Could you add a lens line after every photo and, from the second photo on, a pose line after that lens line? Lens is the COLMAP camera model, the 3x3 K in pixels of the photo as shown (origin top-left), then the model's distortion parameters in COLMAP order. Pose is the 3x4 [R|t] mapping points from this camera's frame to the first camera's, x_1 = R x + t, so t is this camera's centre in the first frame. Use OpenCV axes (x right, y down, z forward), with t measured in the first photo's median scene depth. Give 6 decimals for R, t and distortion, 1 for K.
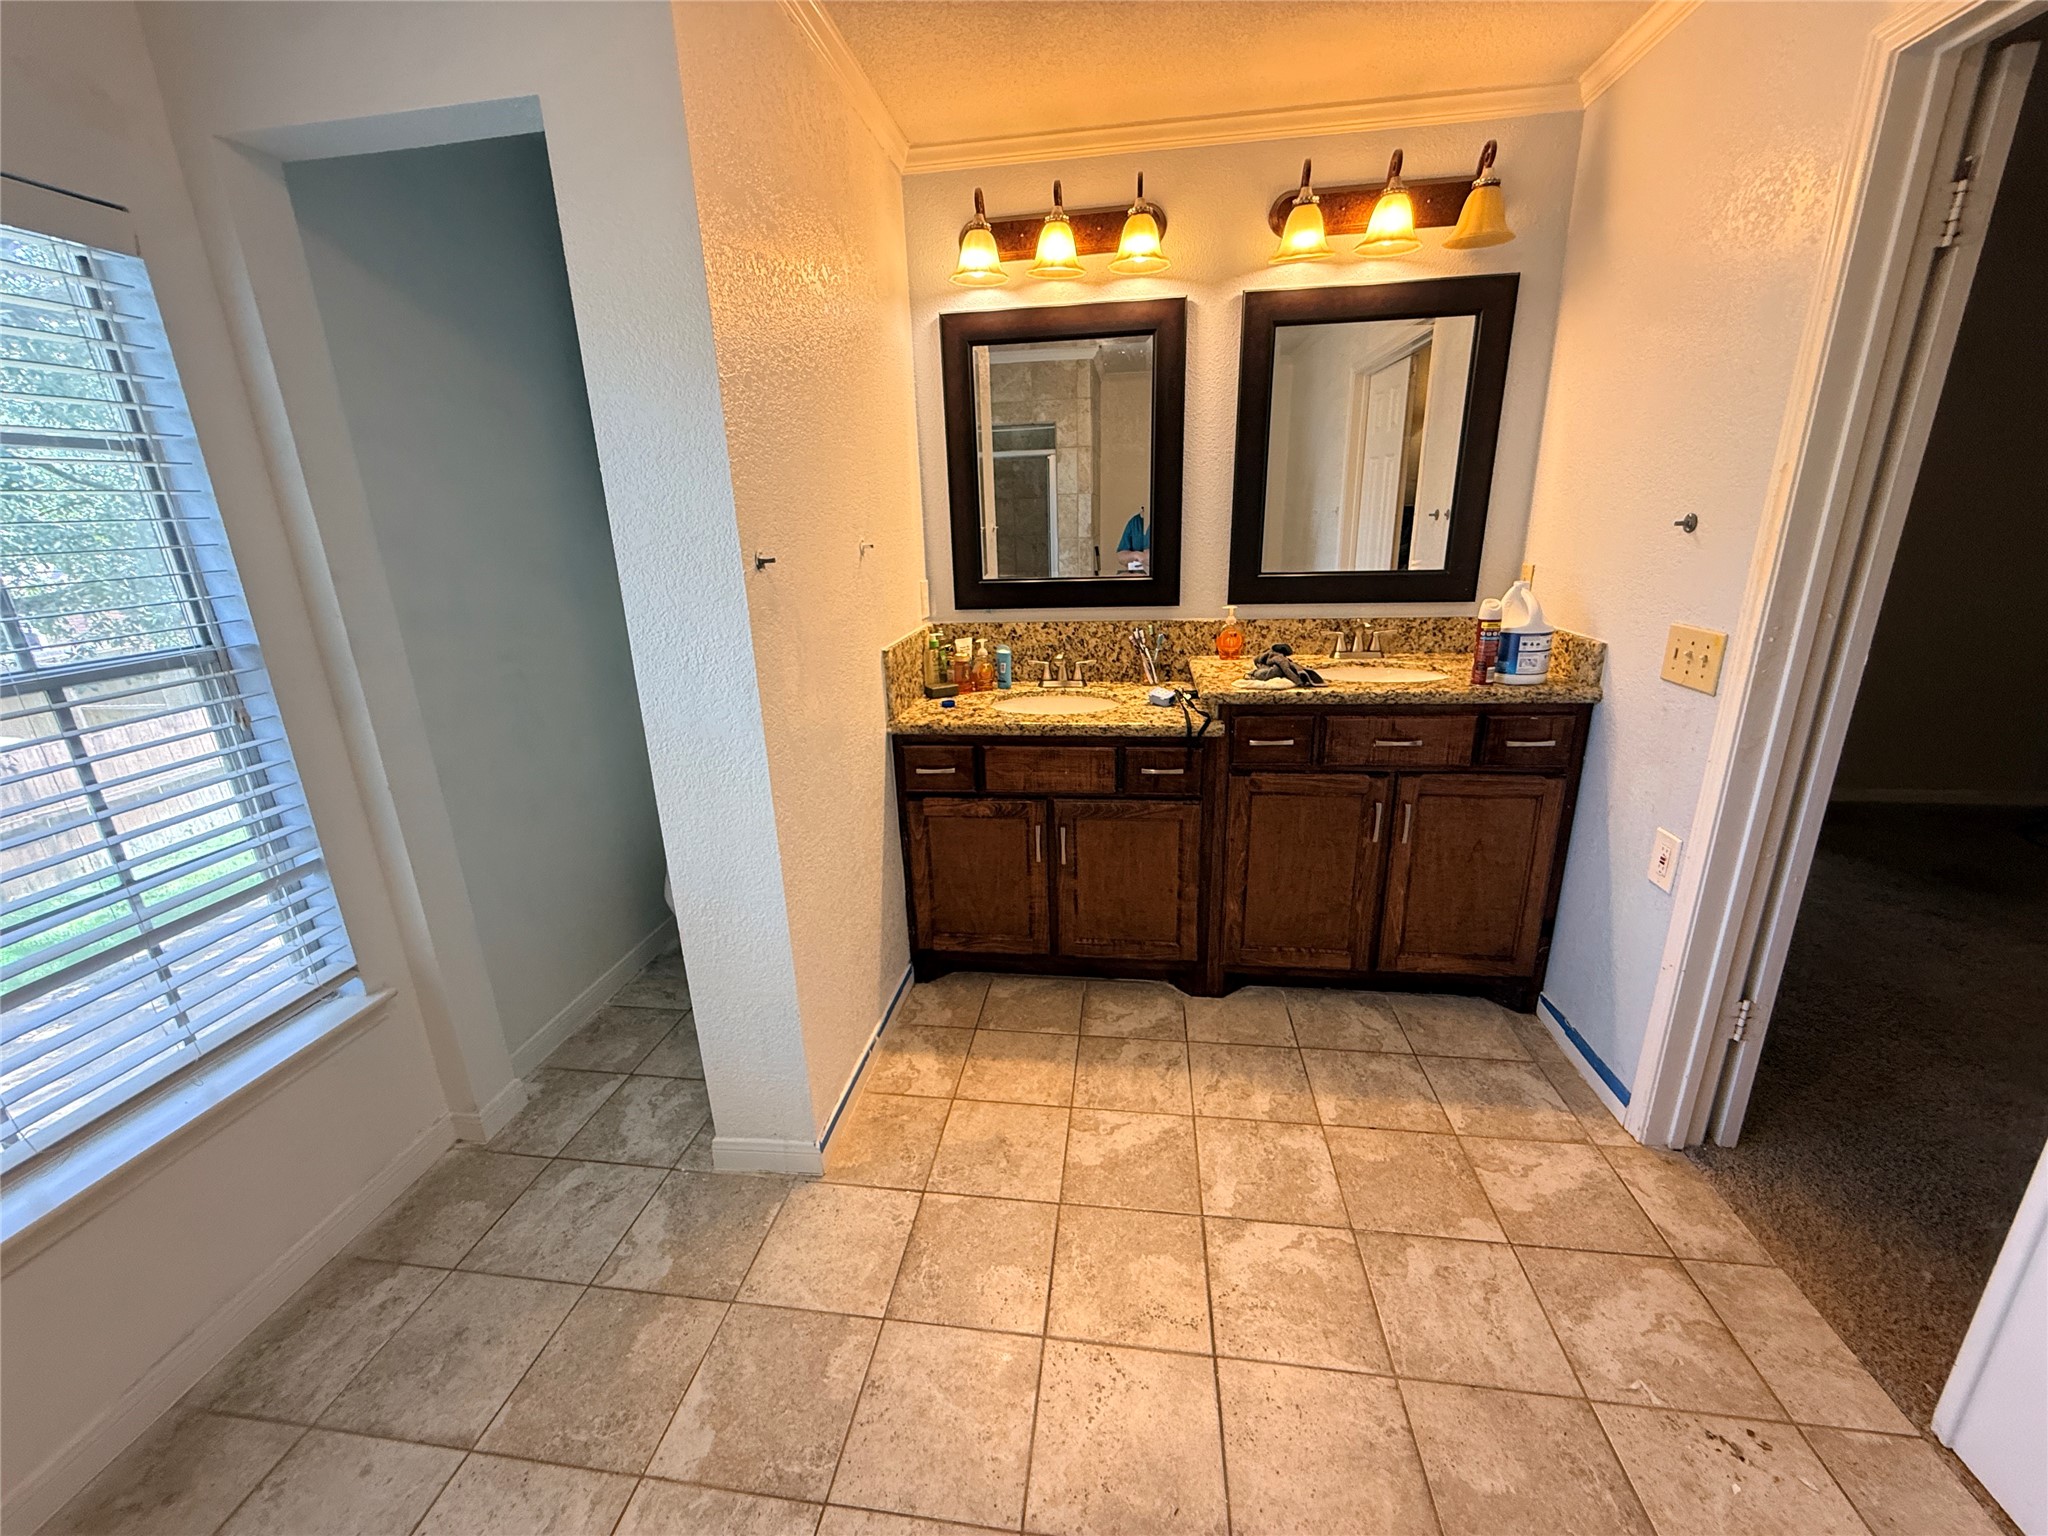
lens RADIAL K [[820.4, 0, 1019.7], [0, 820.4, 768.6], [0, 0, 1]] dist [-0.000905, 0.000026]
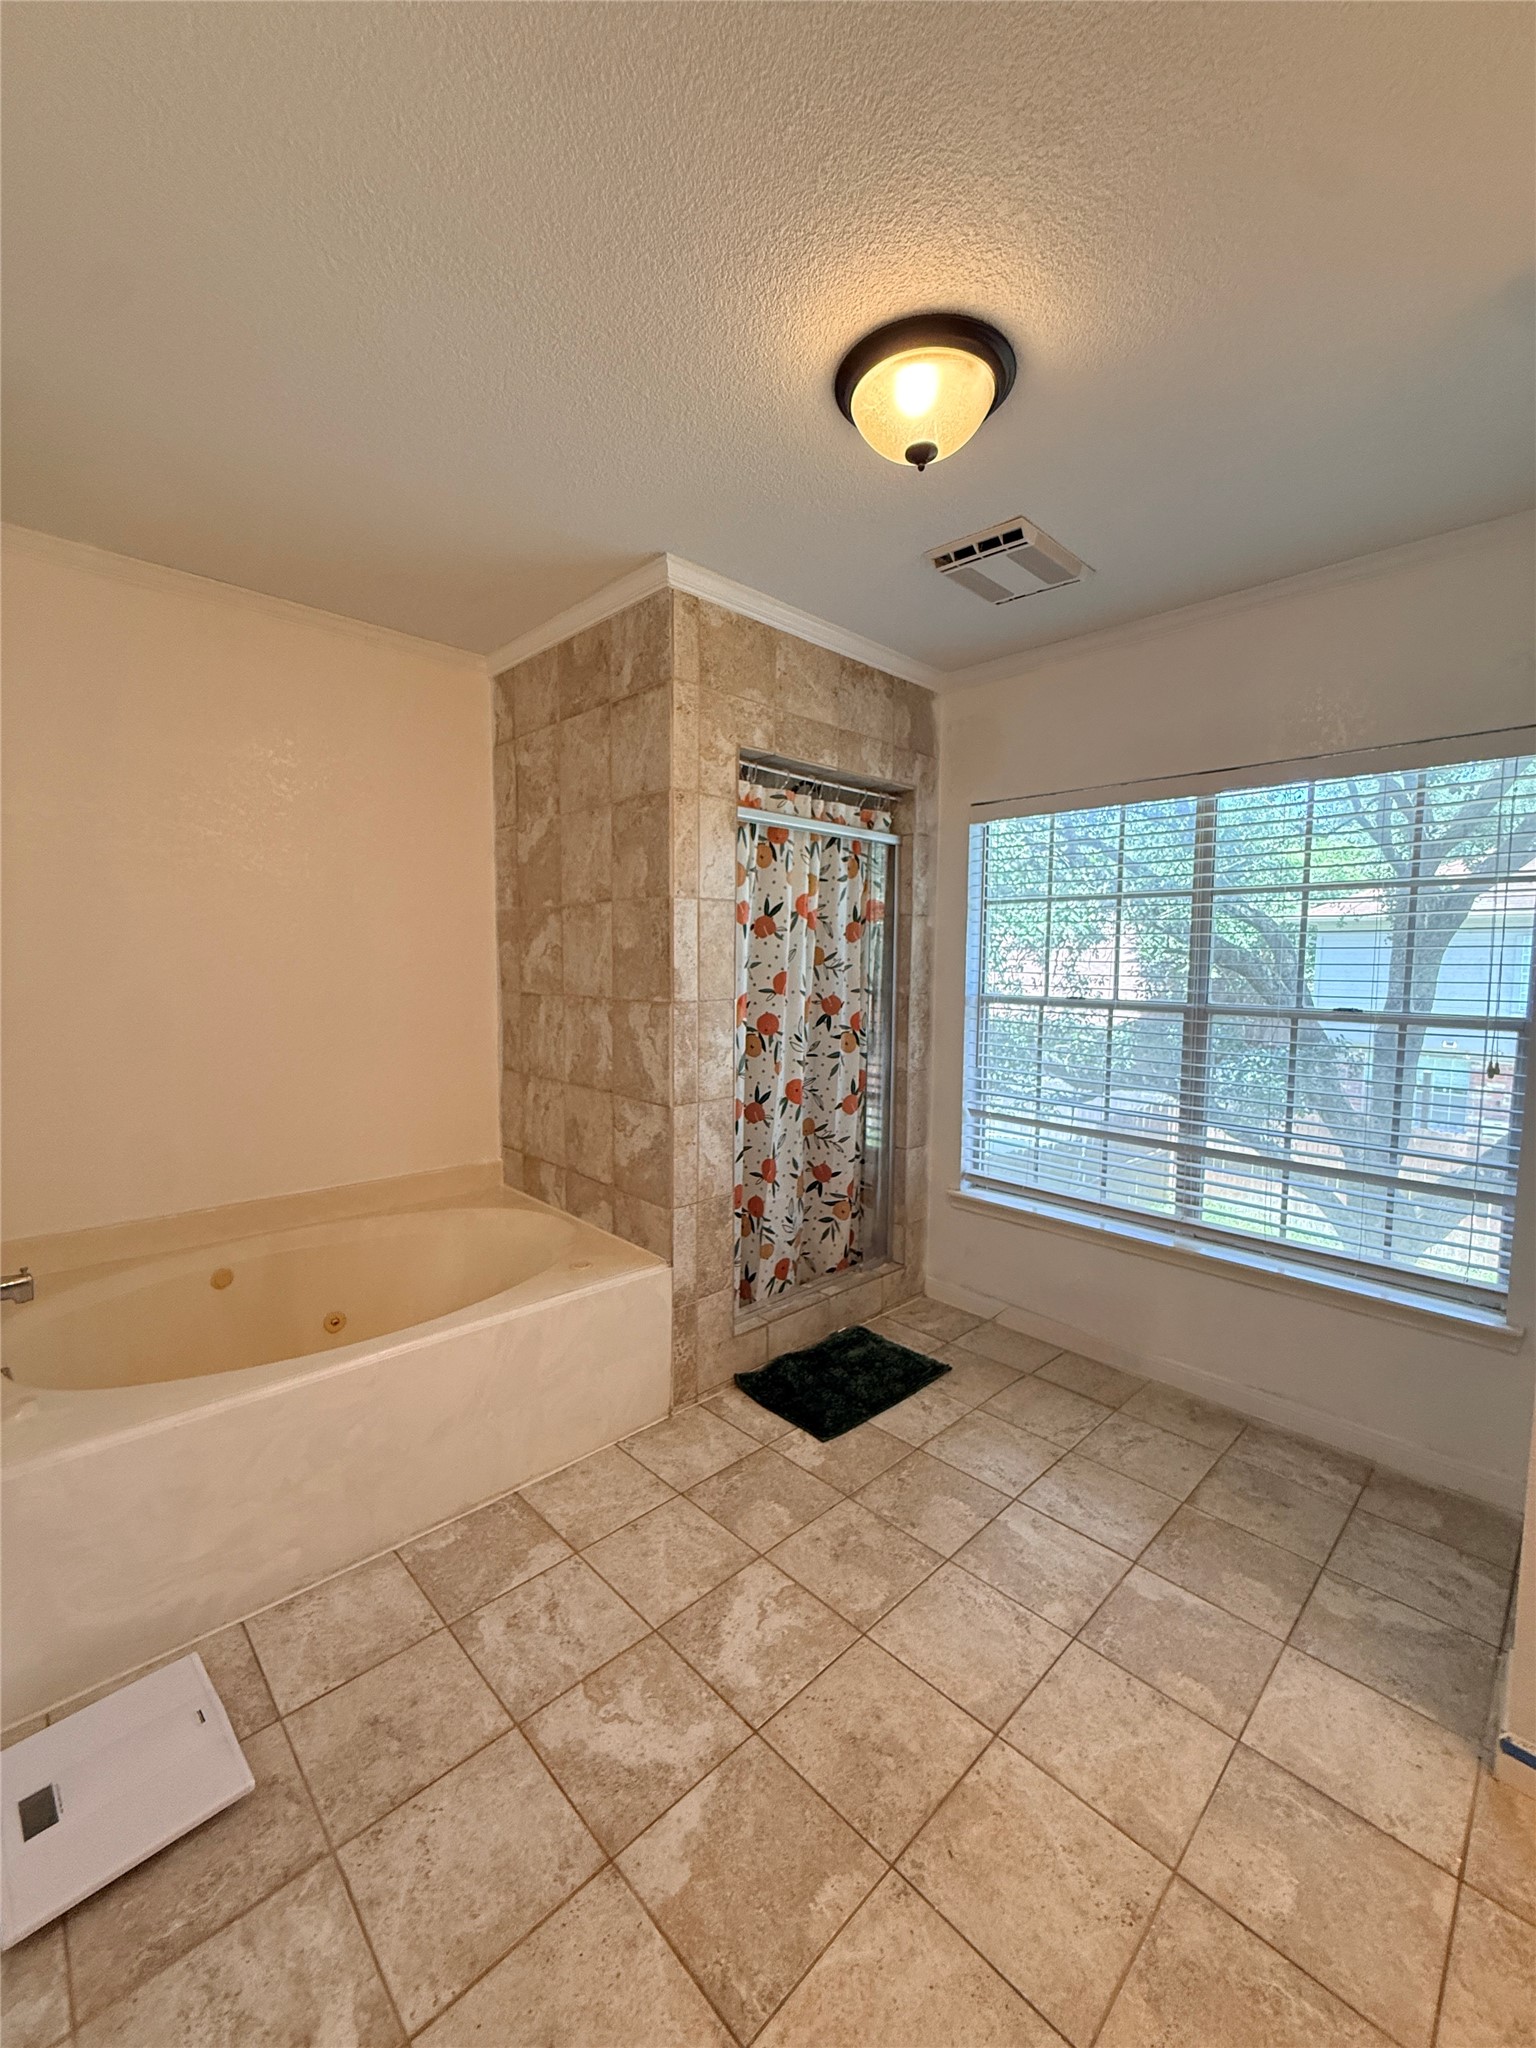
lens RADIAL K [[820.4, 0, 765.2], [0, 820.4, 1018.0], [0, 0, 1]] dist [-0.000905, 0.000026]
pose [[-0.614550, 0.085198, -0.784264, 0.594681], [-0.227727, 0.932669, 0.279767, -0.175212], [0.755294, 0.350529, -0.553769, 0.578419]]
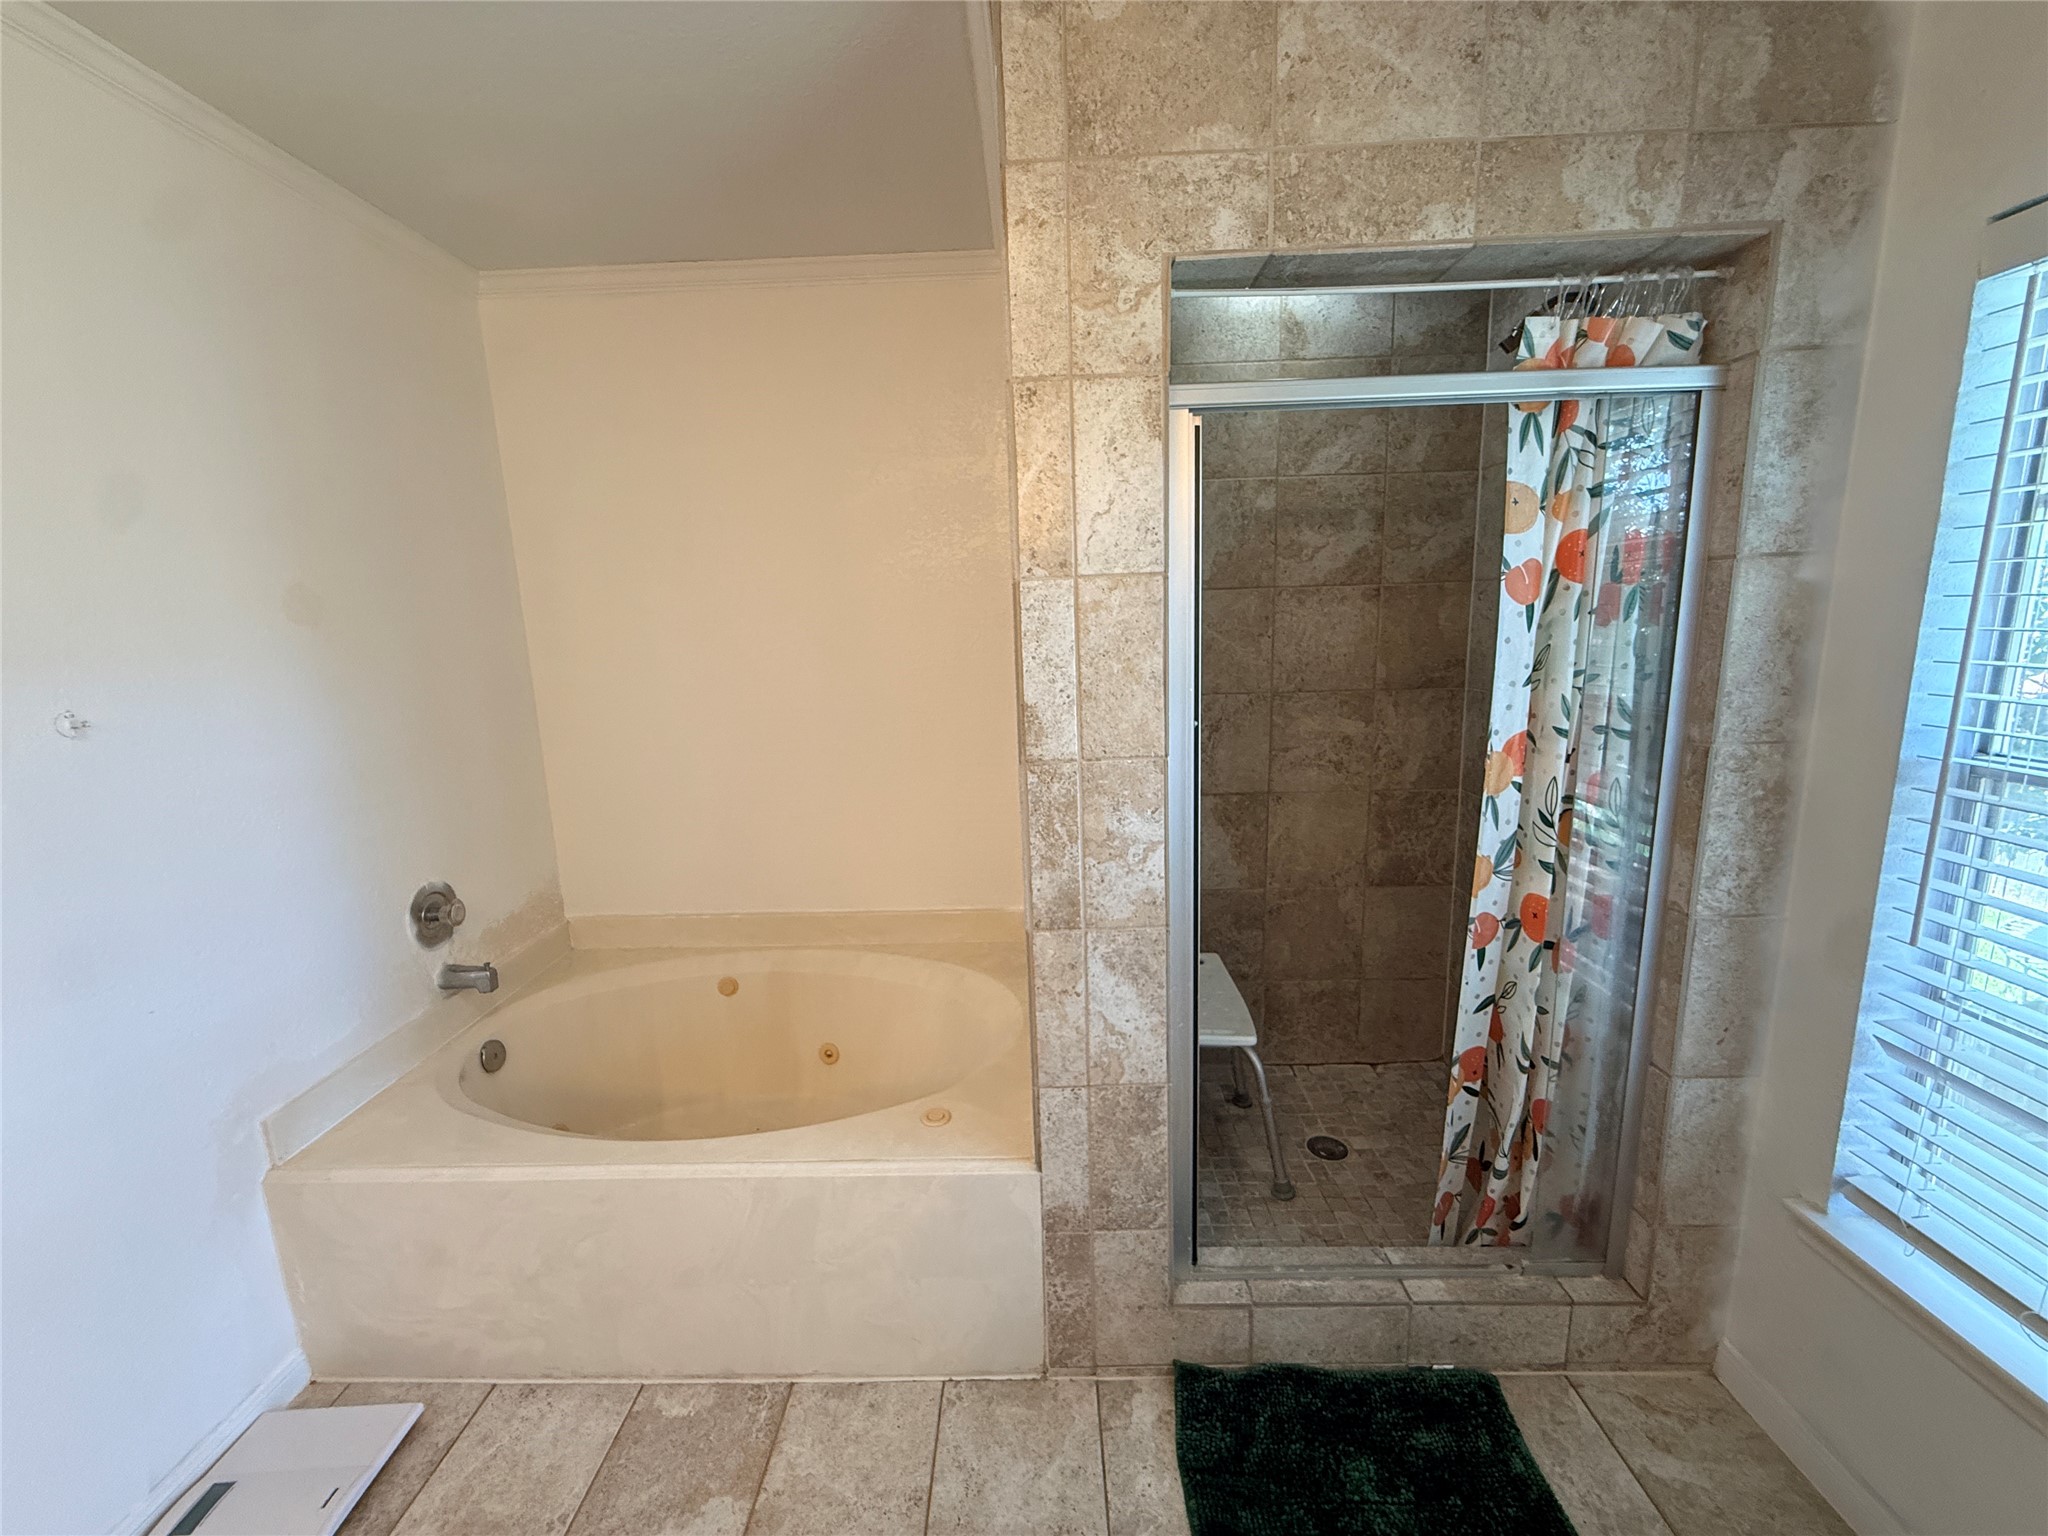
lens RADIAL K [[820.4, 0, 1013.4], [0, 820.4, 768.6], [0, 0, 1]] dist [-0.000905, 0.000026]
pose [[-0.990662, 0.086487, -0.105400, -0.124050], [0.026980, 0.882122, 0.470247, -0.159108], [0.133646, 0.463013, -0.876218, 0.436549]]
